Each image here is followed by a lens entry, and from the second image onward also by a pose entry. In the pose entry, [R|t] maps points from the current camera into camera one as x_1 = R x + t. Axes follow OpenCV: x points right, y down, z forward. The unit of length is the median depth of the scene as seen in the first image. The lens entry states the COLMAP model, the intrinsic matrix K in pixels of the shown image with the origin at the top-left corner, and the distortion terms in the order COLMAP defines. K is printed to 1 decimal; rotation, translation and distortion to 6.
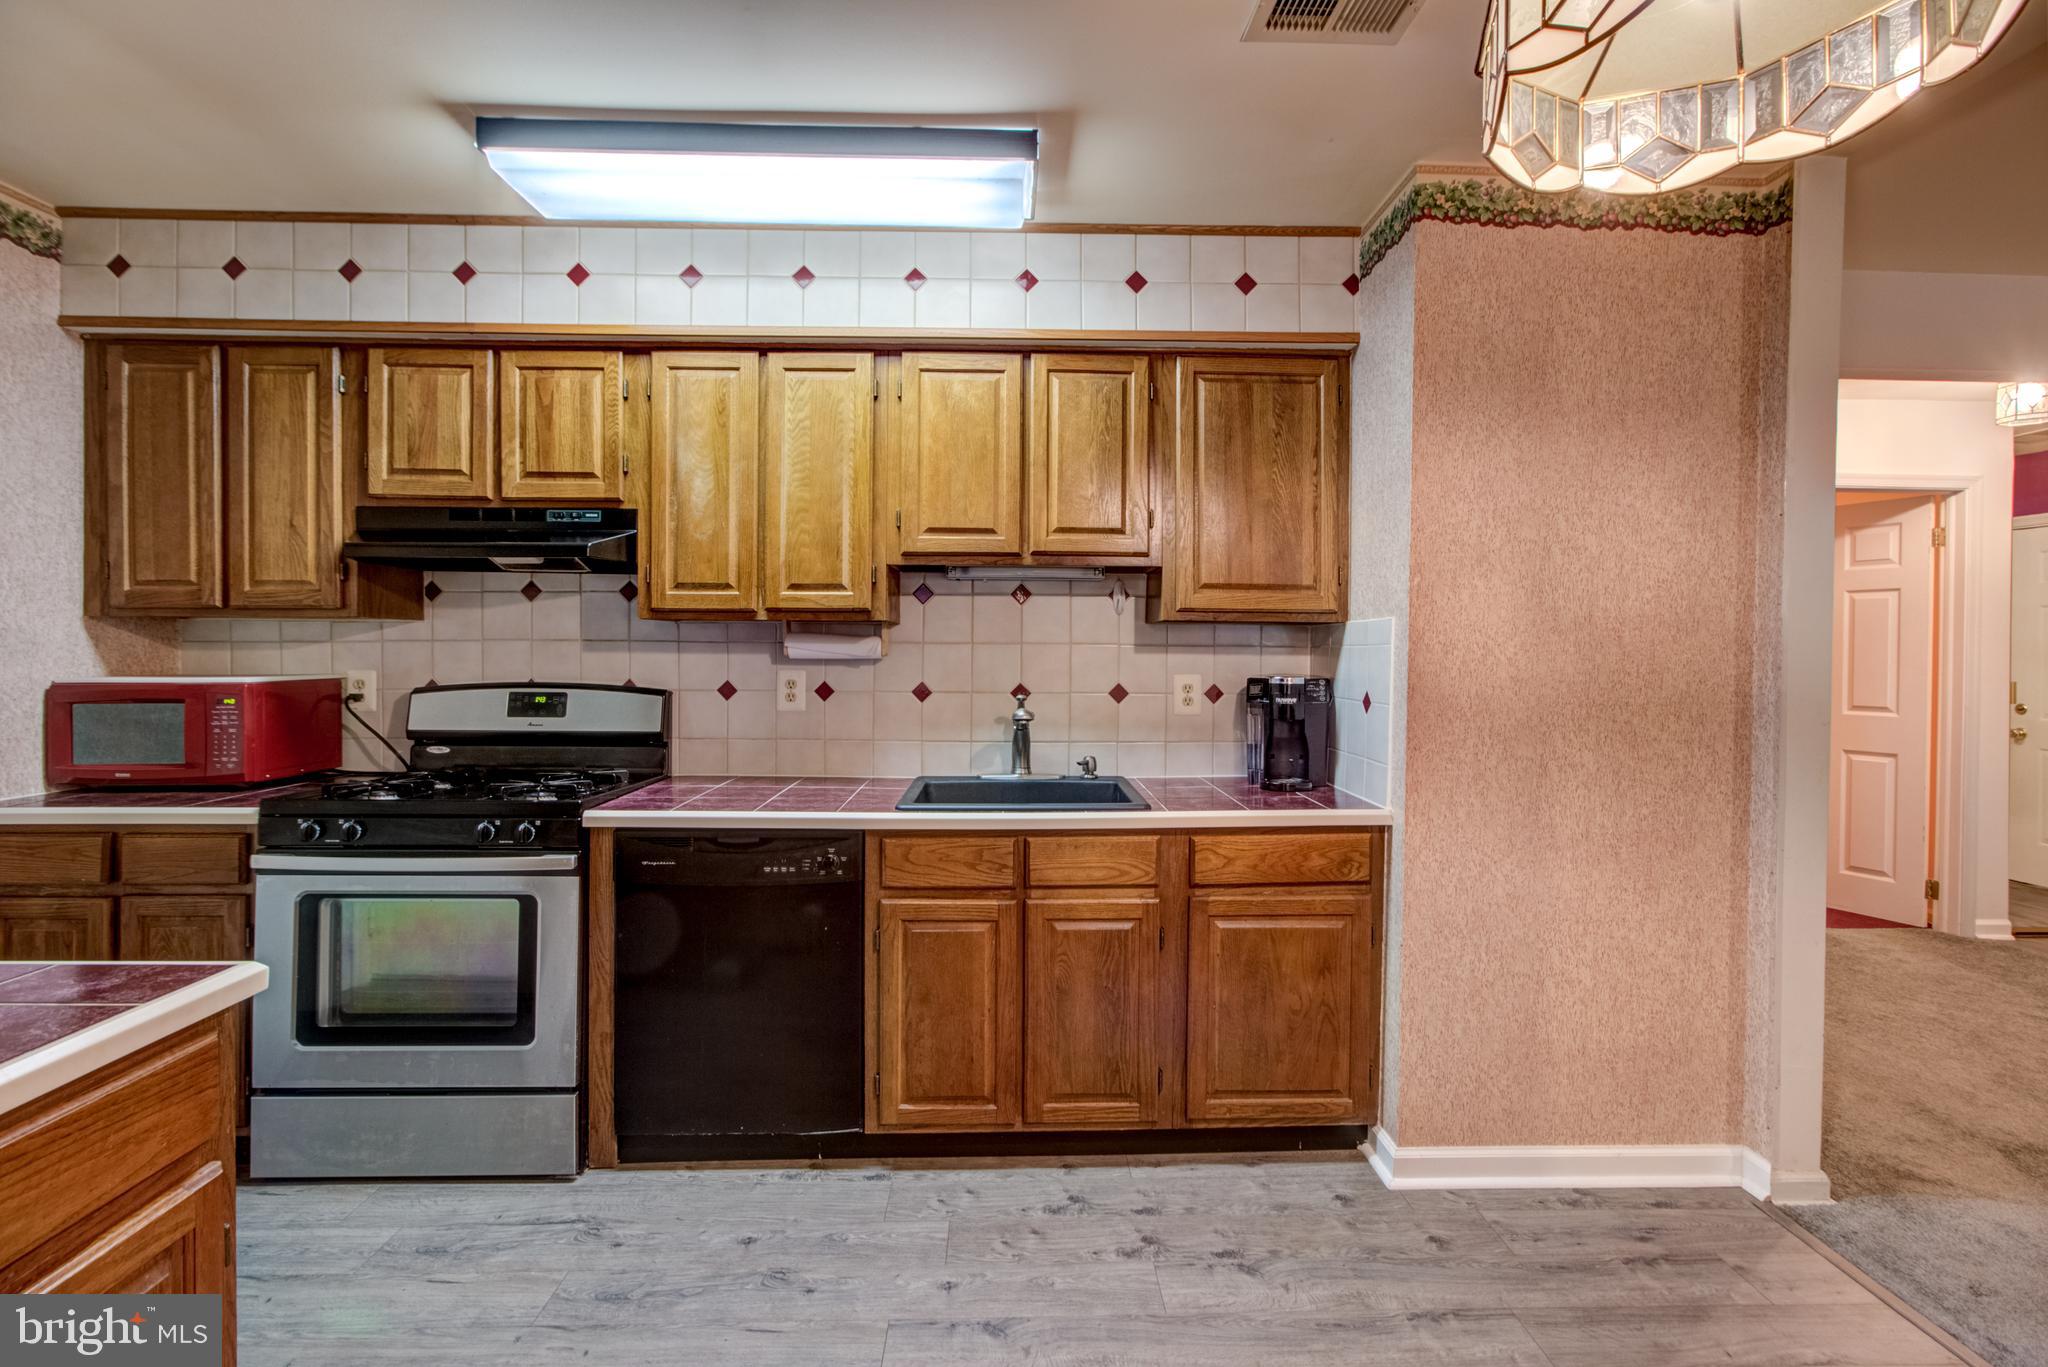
lens RADIAL K [[955.1, 0, 1024.3], [0, 955.1, 655.6], [0, 0, 1]] dist [-0.012847, 0.013406]
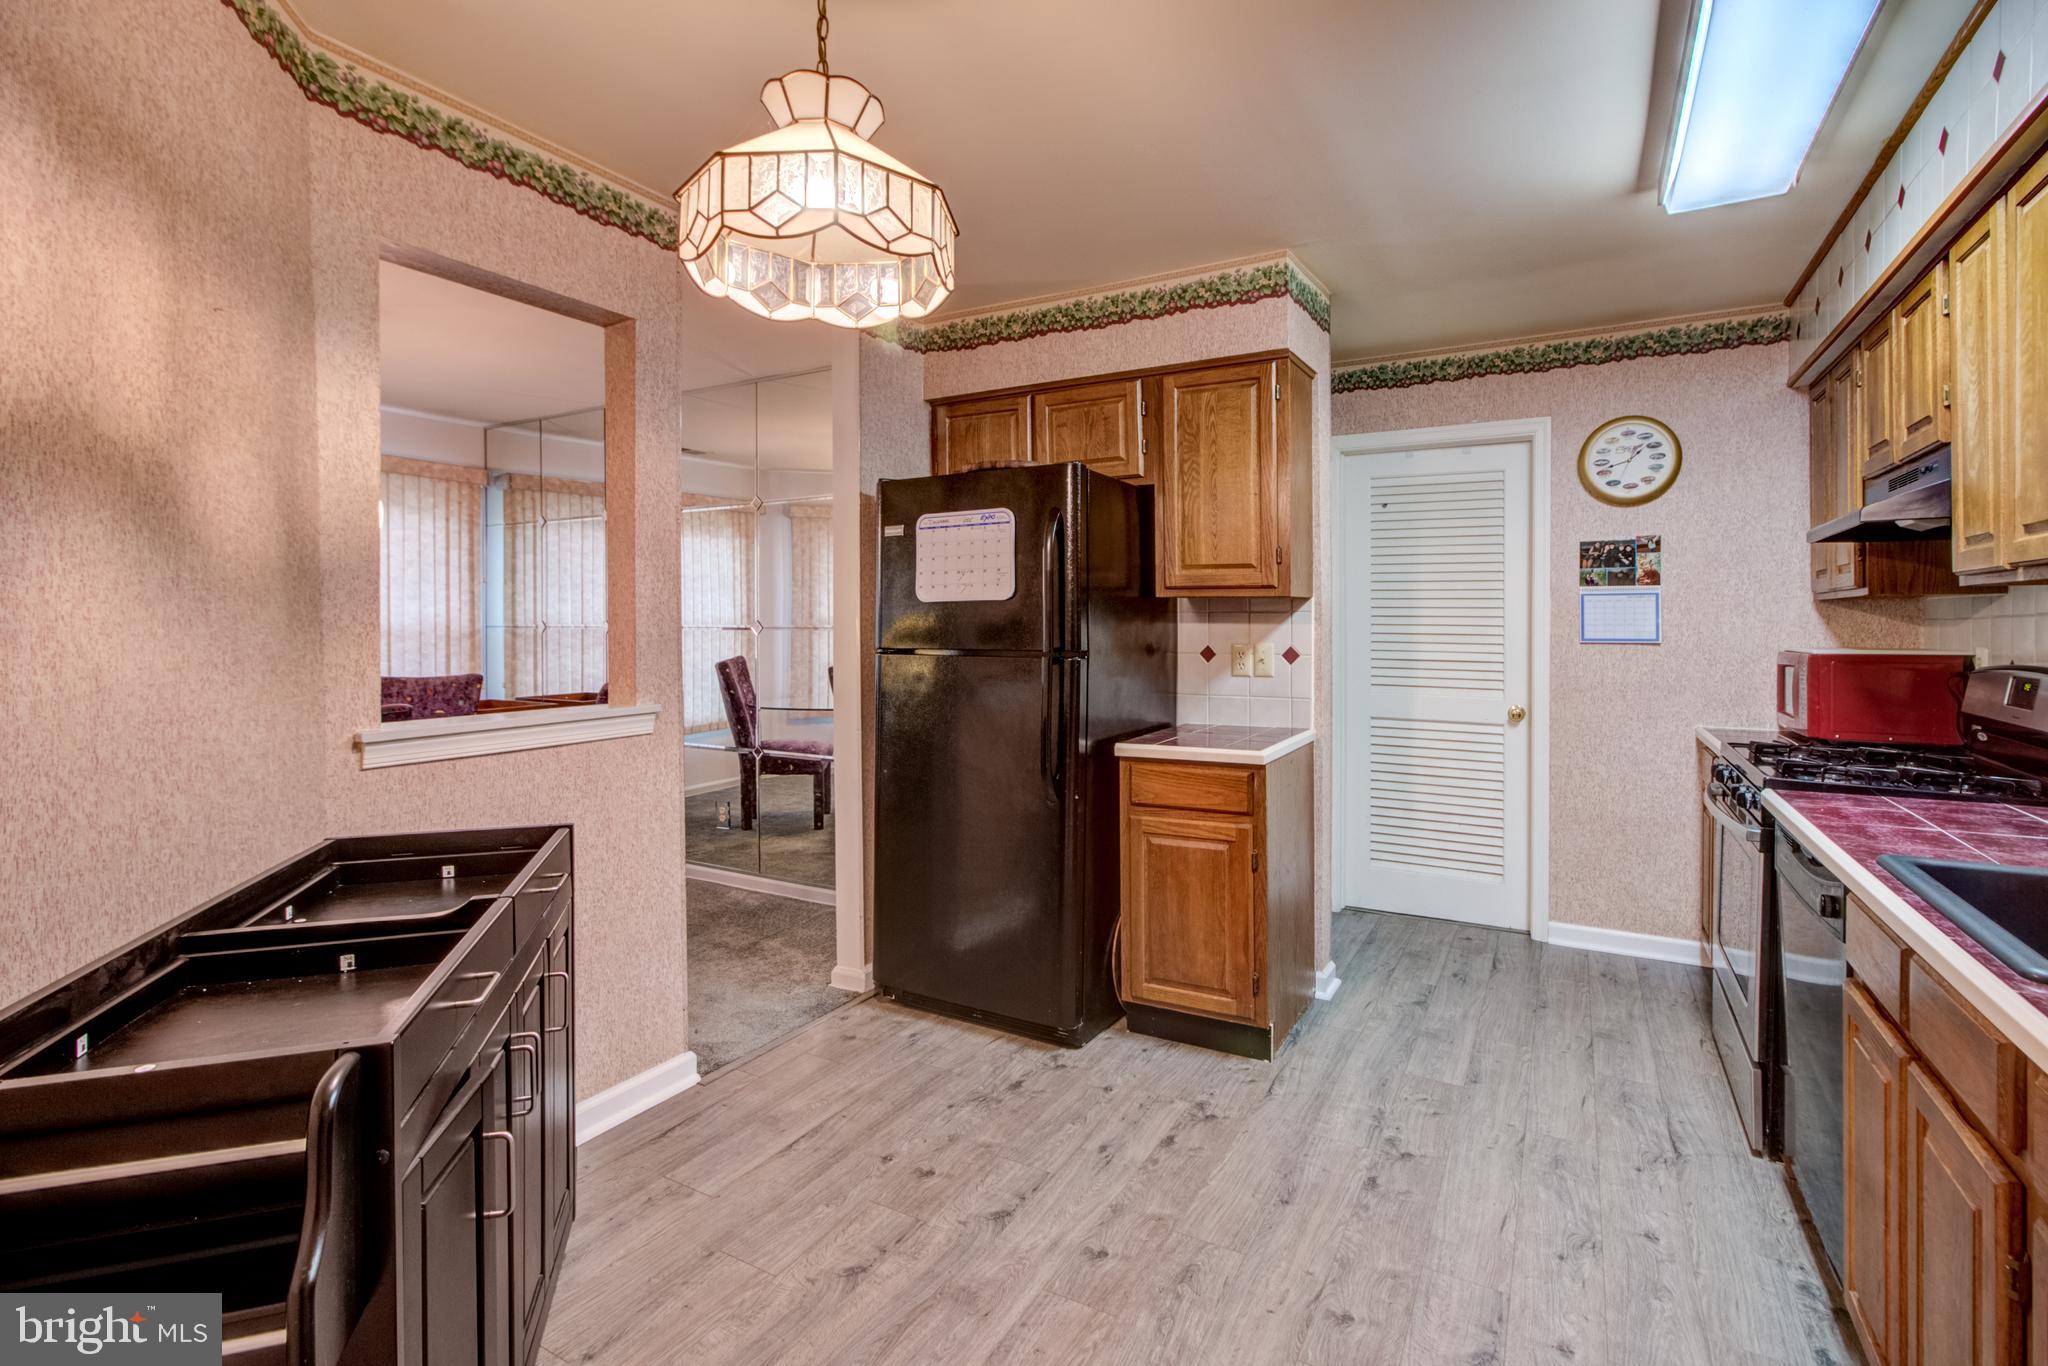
lens RADIAL K [[961.7, 0, 1032.8], [0, 961.7, 621.2], [0, 0, 1]] dist [-0.015283, 0.015803]
pose [[-0.512717, -0.006004, -0.858537, 0.689094], [-0.009524, 0.999954, -0.001305, -0.001031], [0.858505, 0.007508, -0.512750, 0.757796]]
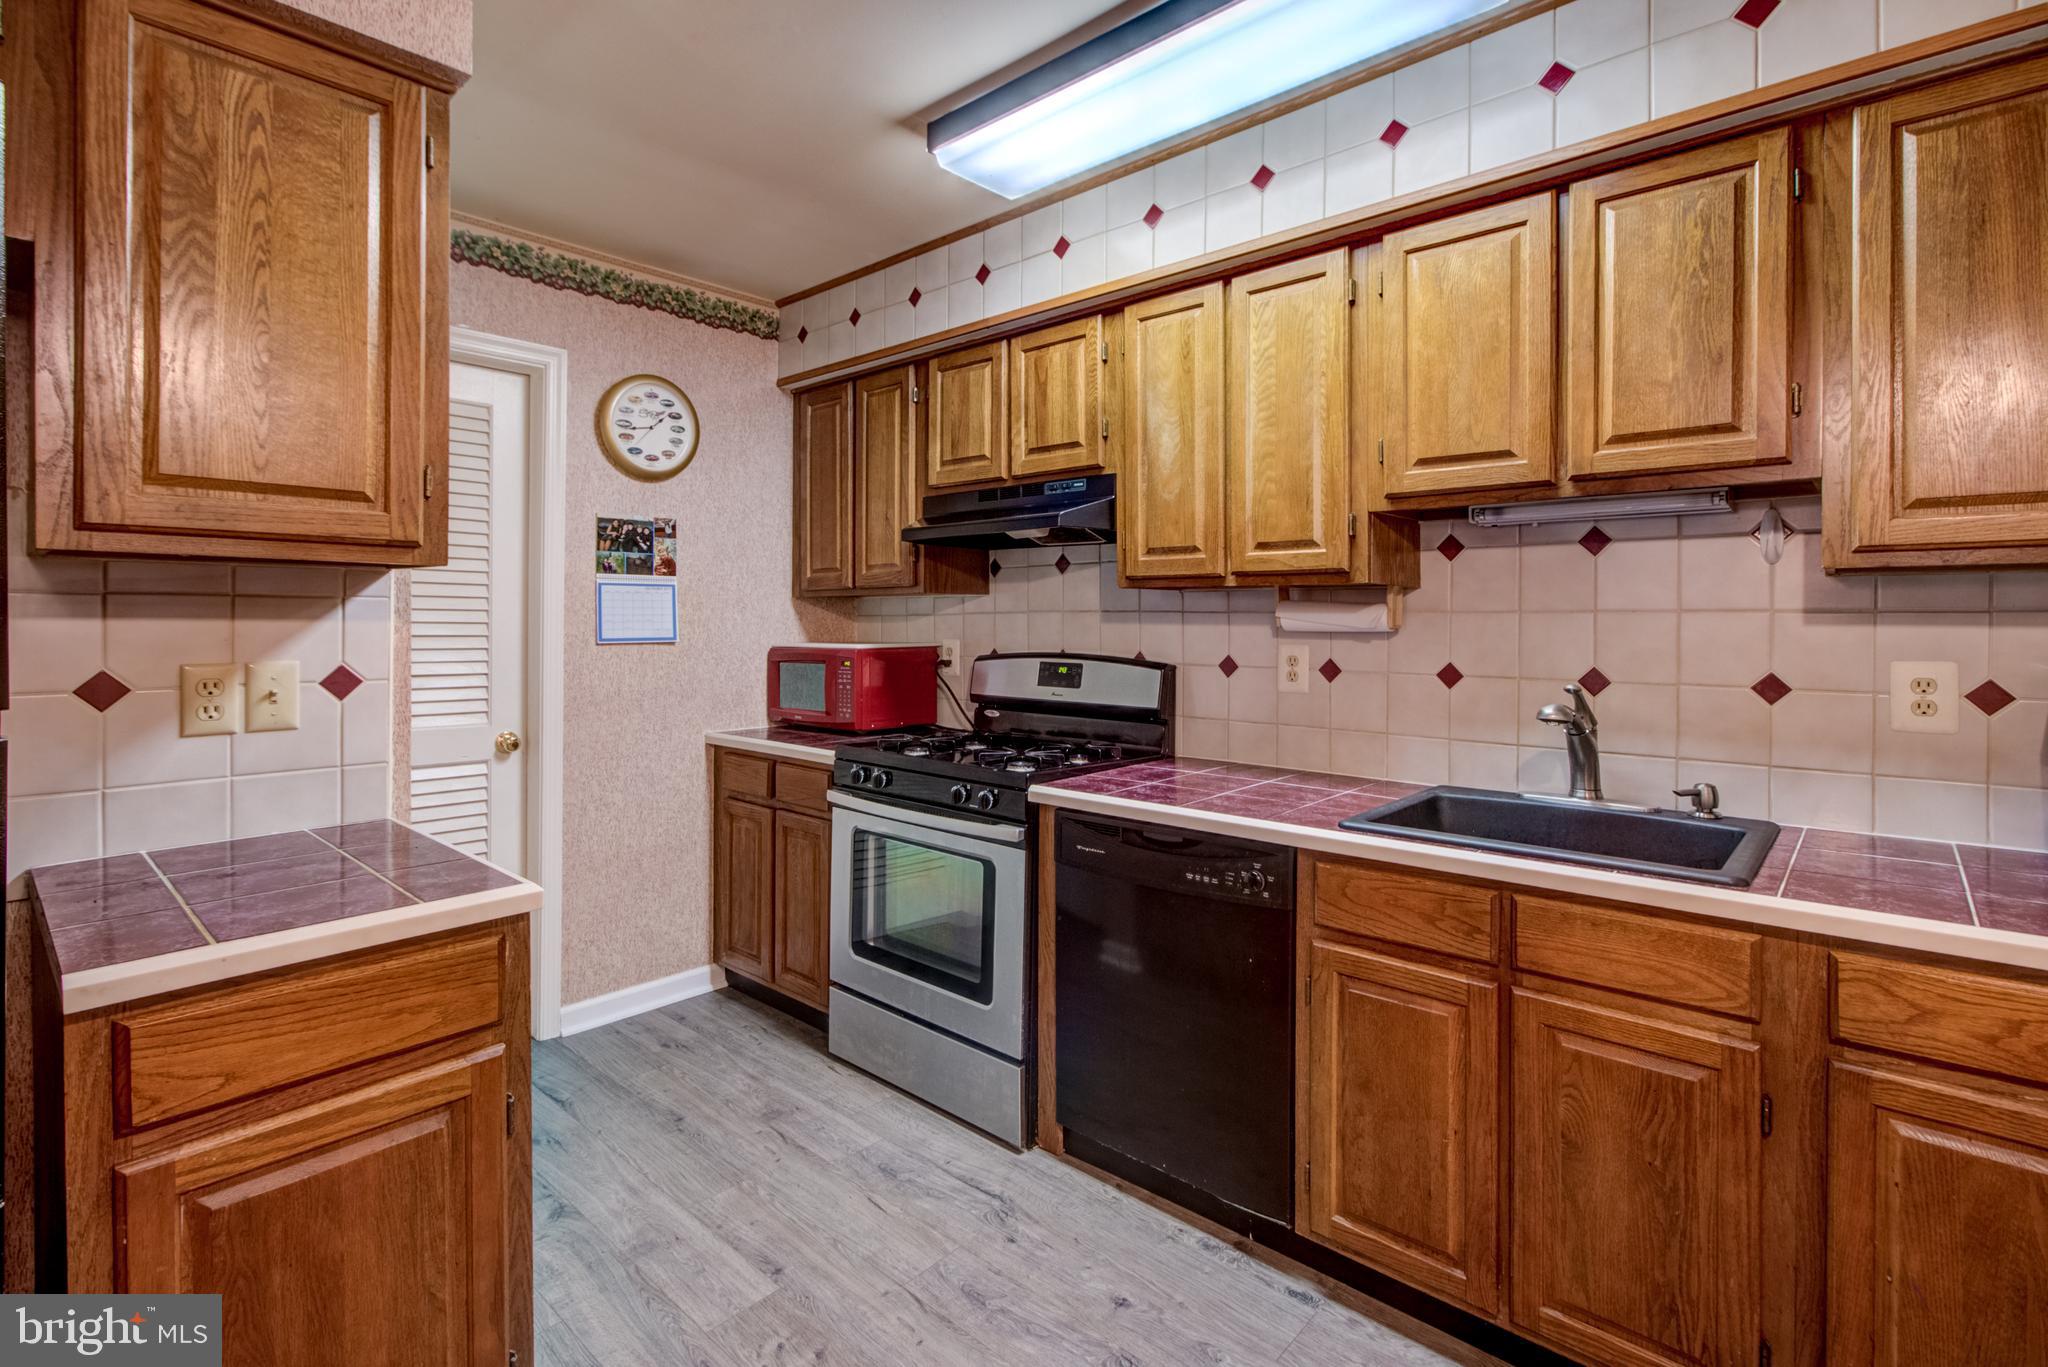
lens RADIAL K [[961.7, 0, 1032.8], [0, 961.7, 621.7], [0, 0, 1]] dist [-0.015283, 0.015803]
pose [[0.729823, -0.002754, -0.683631, 0.196341], [-0.002940, 0.999970, -0.007168, 0.001702], [0.683630, 0.007241, 0.729793, 0.240467]]
